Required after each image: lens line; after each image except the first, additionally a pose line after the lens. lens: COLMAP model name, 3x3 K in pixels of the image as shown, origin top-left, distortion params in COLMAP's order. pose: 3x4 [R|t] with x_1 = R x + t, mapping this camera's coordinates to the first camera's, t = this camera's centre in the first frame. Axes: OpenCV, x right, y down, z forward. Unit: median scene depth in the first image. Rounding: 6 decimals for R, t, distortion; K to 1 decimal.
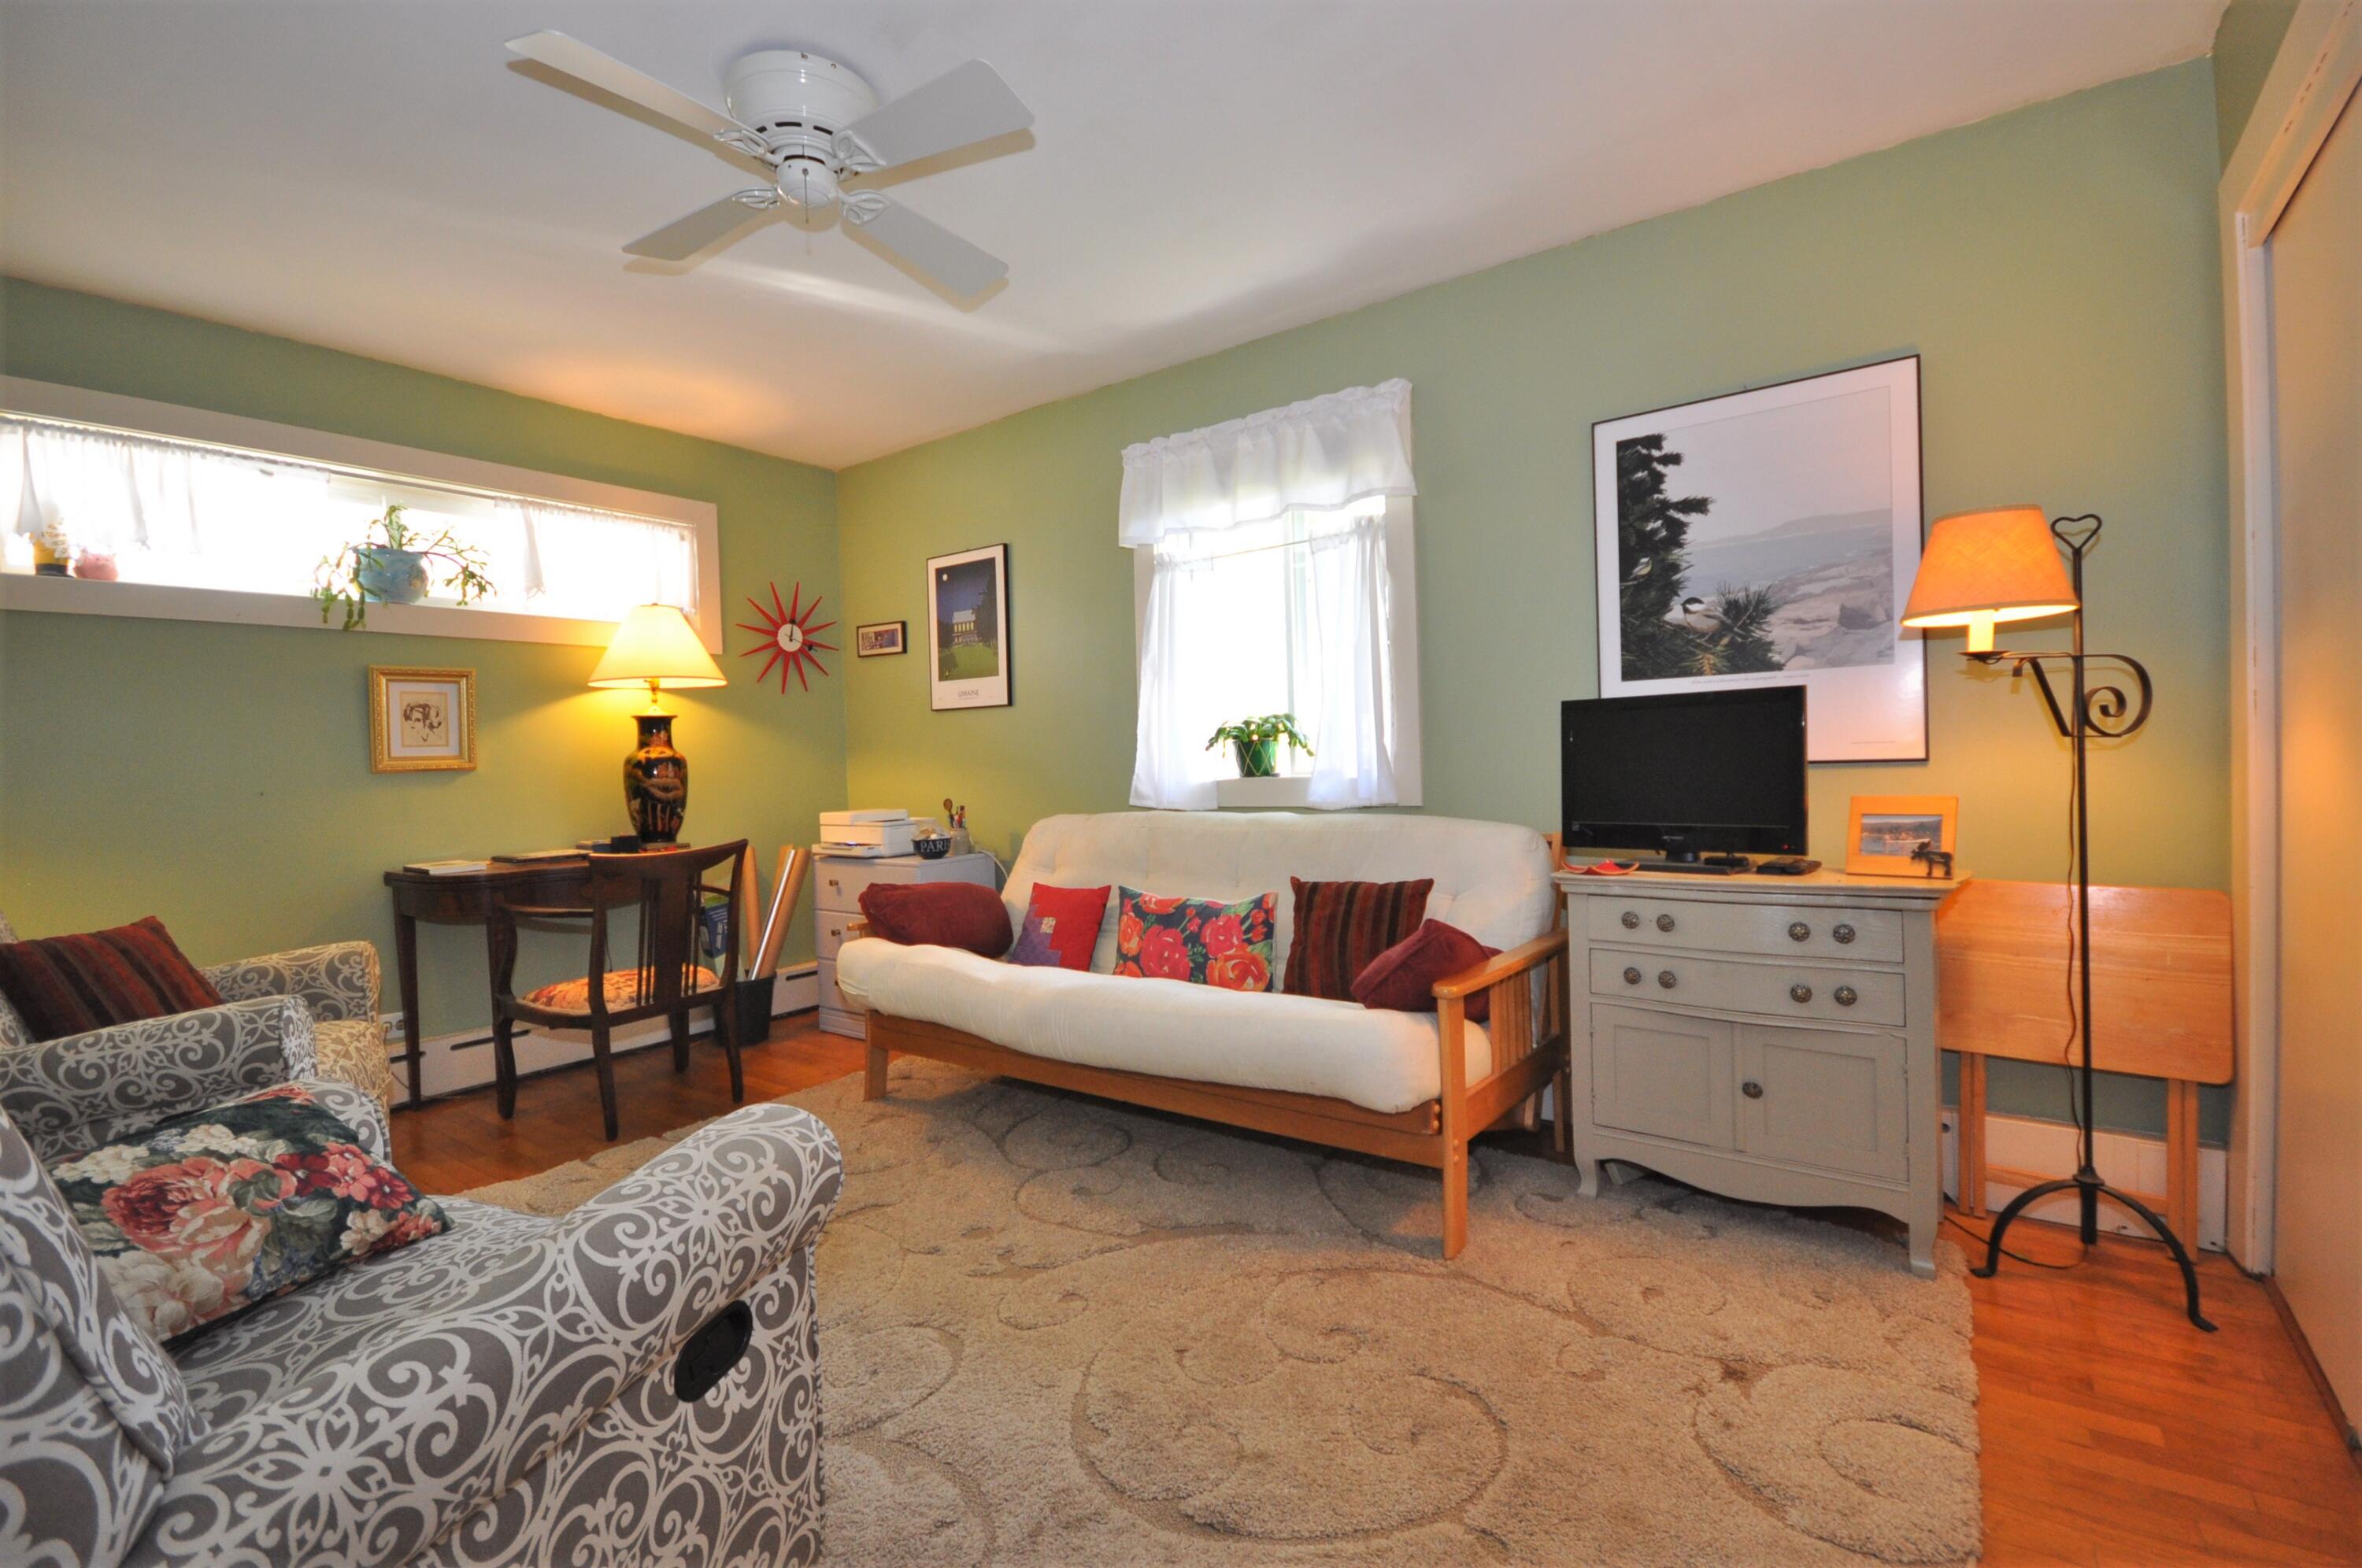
lens RADIAL K [[1045.8, 0, 1187.5], [0, 1045.8, 777.1], [0, 0, 1]] dist [0.000120, -0.000370]
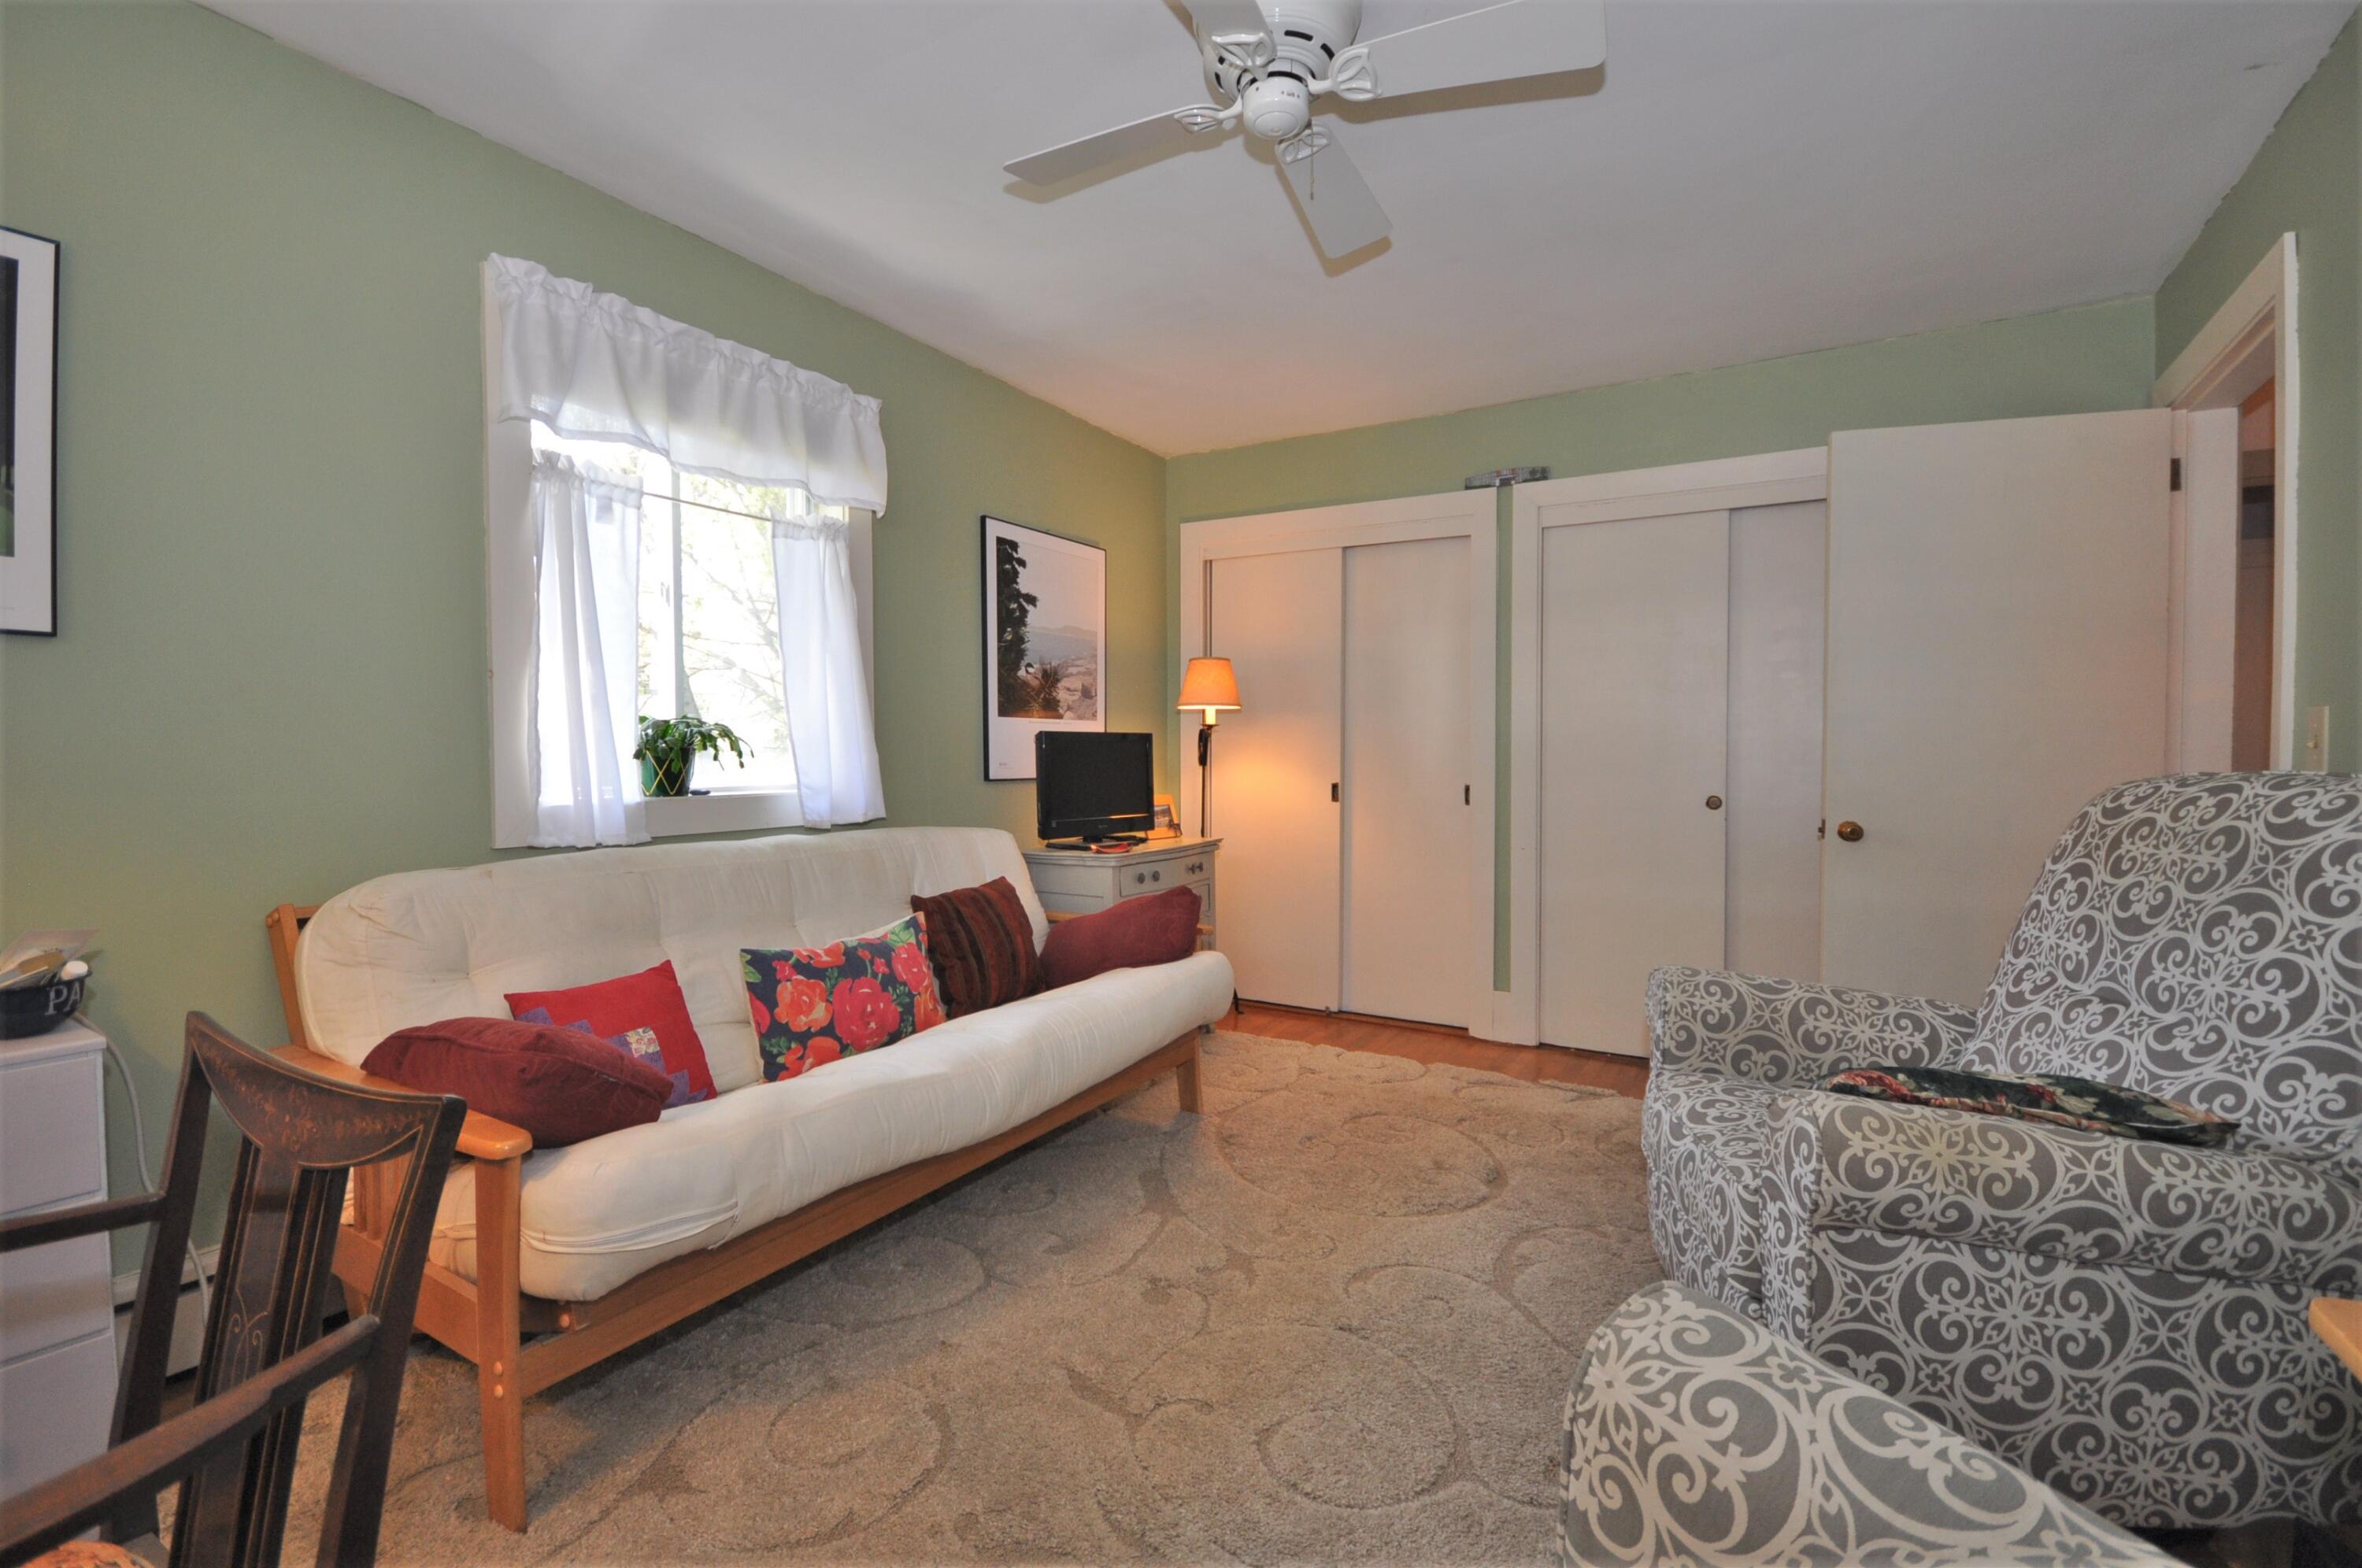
lens RADIAL K [[1045.8, 0, 1188.3], [0, 1045.8, 775.6], [0, 0, 1]] dist [0.000120, -0.000370]
pose [[-0.105614, 0.008562, 0.994370, -0.930550], [0.020006, 0.999779, -0.006483, -0.002981], [-0.994206, 0.019209, -0.105762, 0.901092]]
